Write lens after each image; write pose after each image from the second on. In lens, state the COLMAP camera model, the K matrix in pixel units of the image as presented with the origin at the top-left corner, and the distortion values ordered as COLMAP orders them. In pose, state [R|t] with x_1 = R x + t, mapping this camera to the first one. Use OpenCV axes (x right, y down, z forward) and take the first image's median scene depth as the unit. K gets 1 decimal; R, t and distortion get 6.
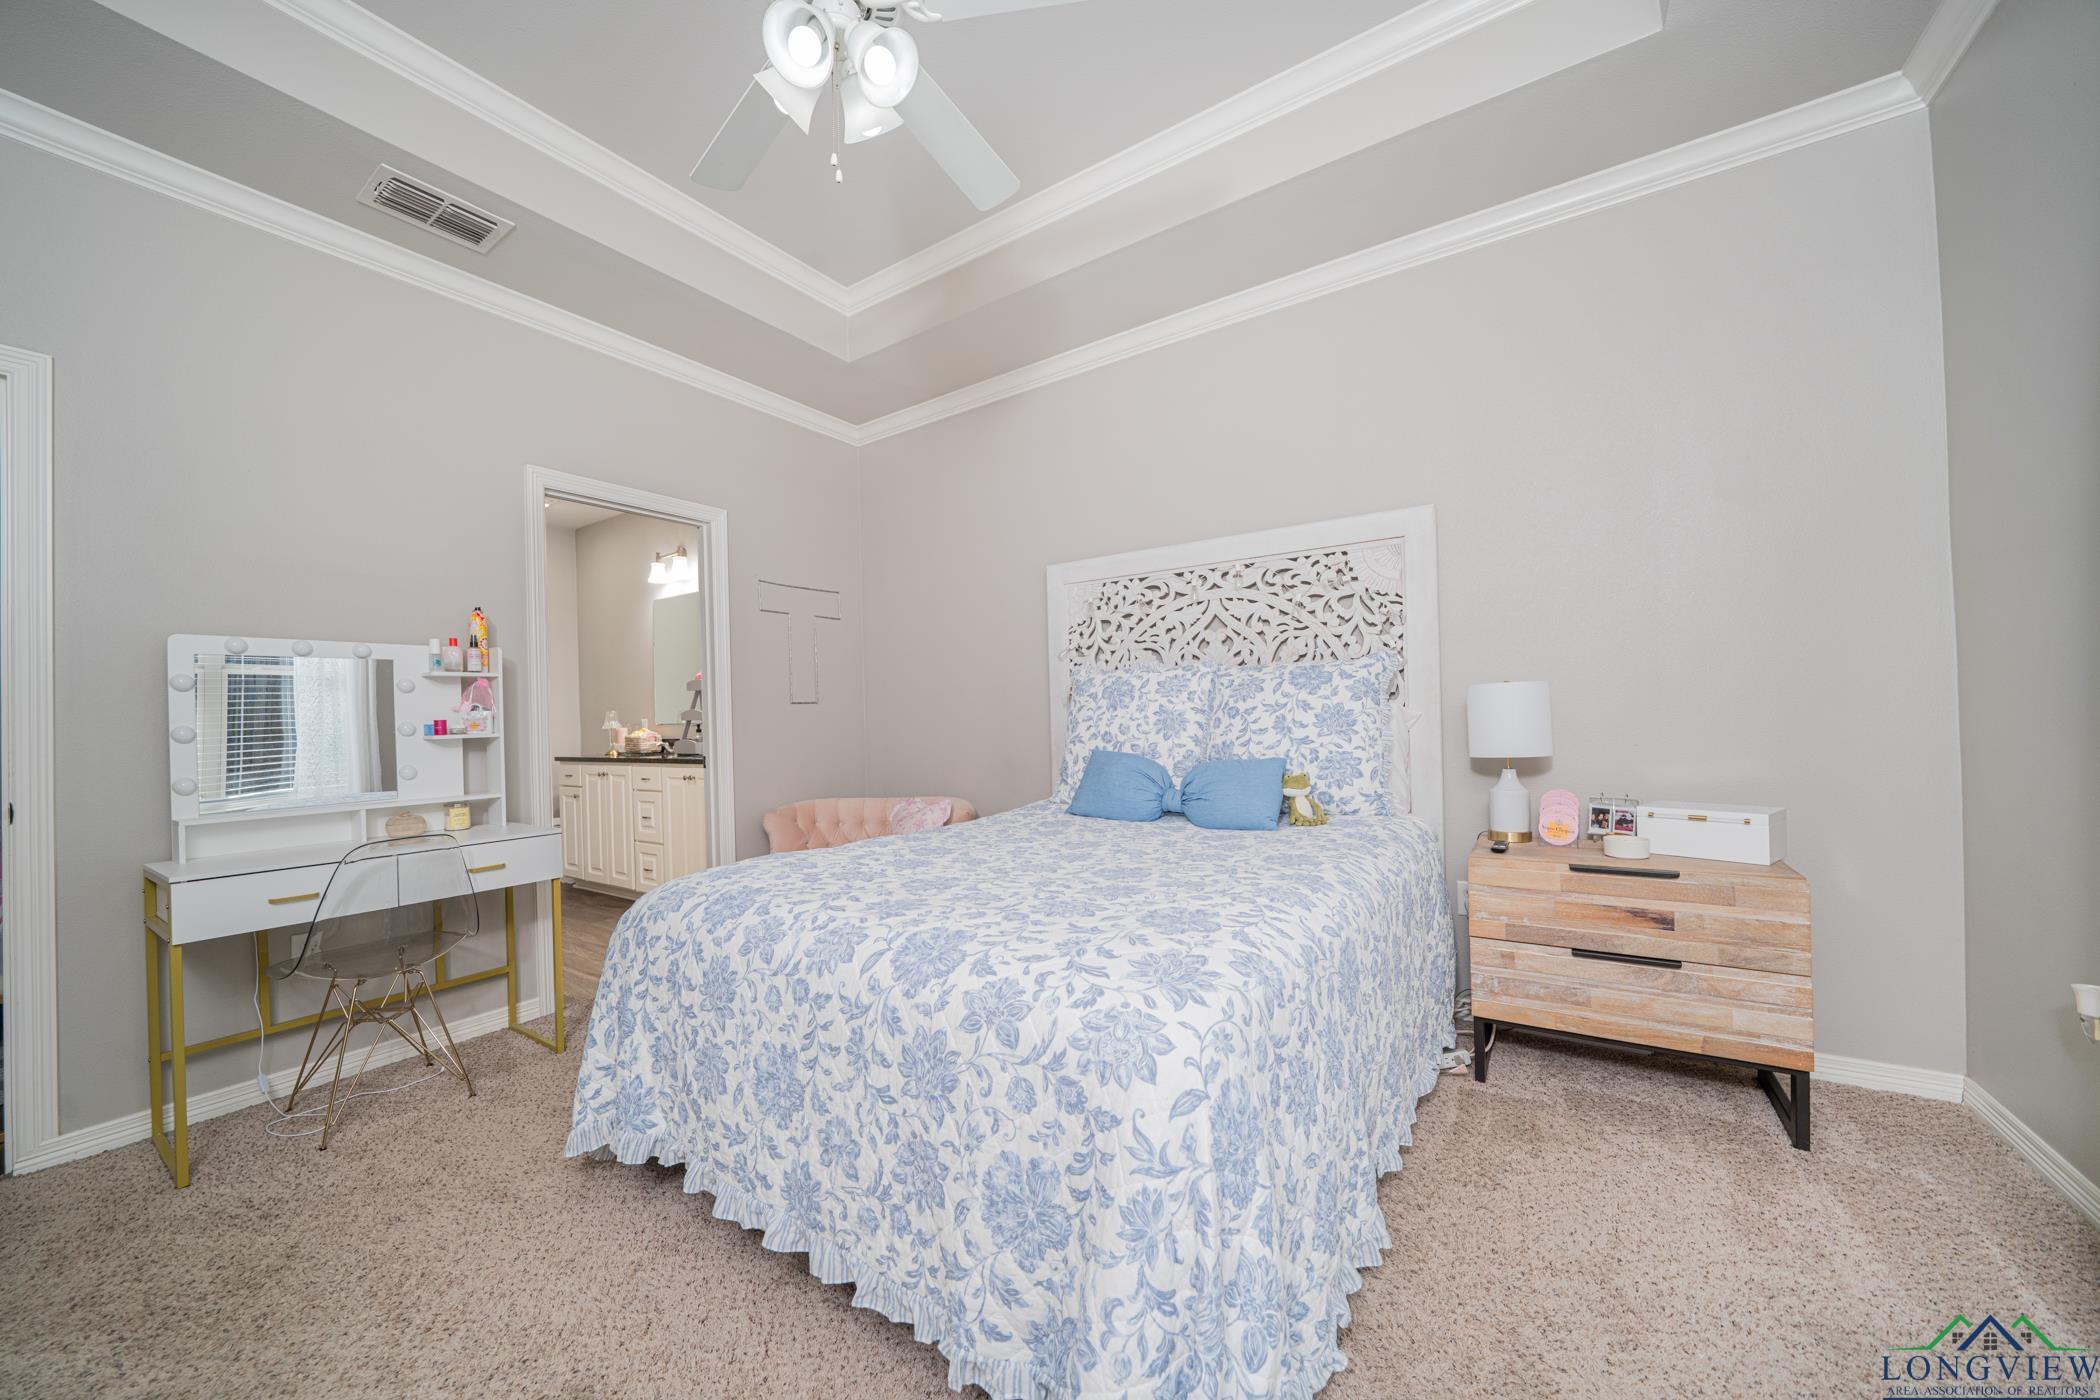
lens RADIAL K [[762.3, 0, 1038.1], [0, 762.3, 712.2], [0, 0, 1]] dist [-0.017033, 0.000021]
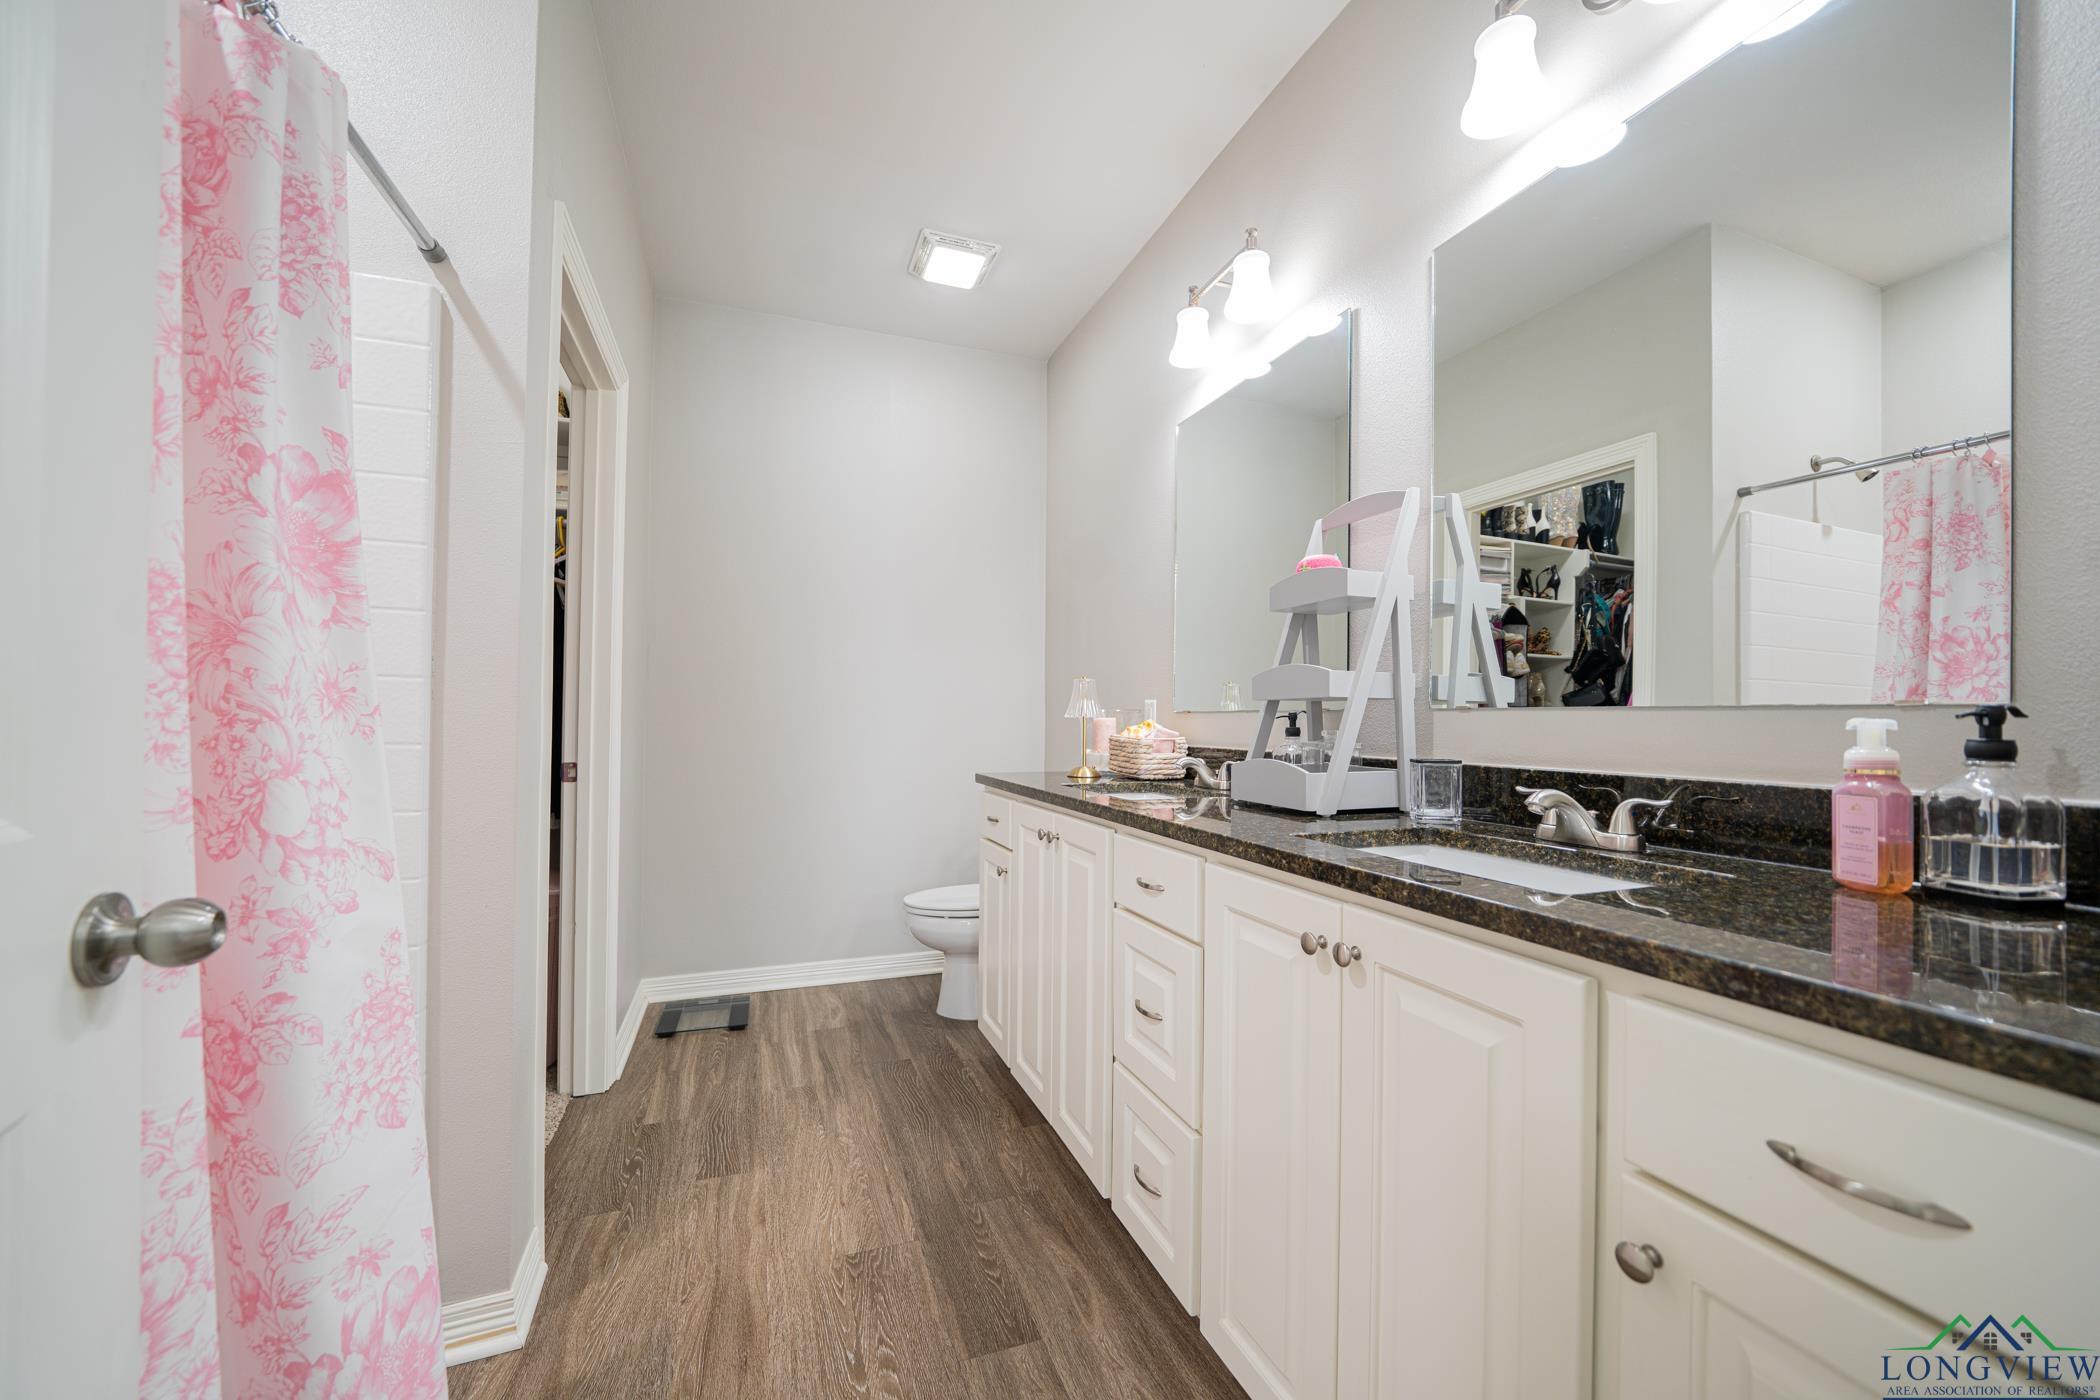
lens RADIAL K [[762.3, 0, 1038.1], [0, 762.3, 712.2], [0, 0, 1]] dist [-0.017033, 0.000021]
pose [[0.814098, 0.031293, -0.579884, -0.327140], [-0.029163, 0.999490, 0.012995, 0.013517], [0.579995, 0.006331, 0.814595, 0.624583]]
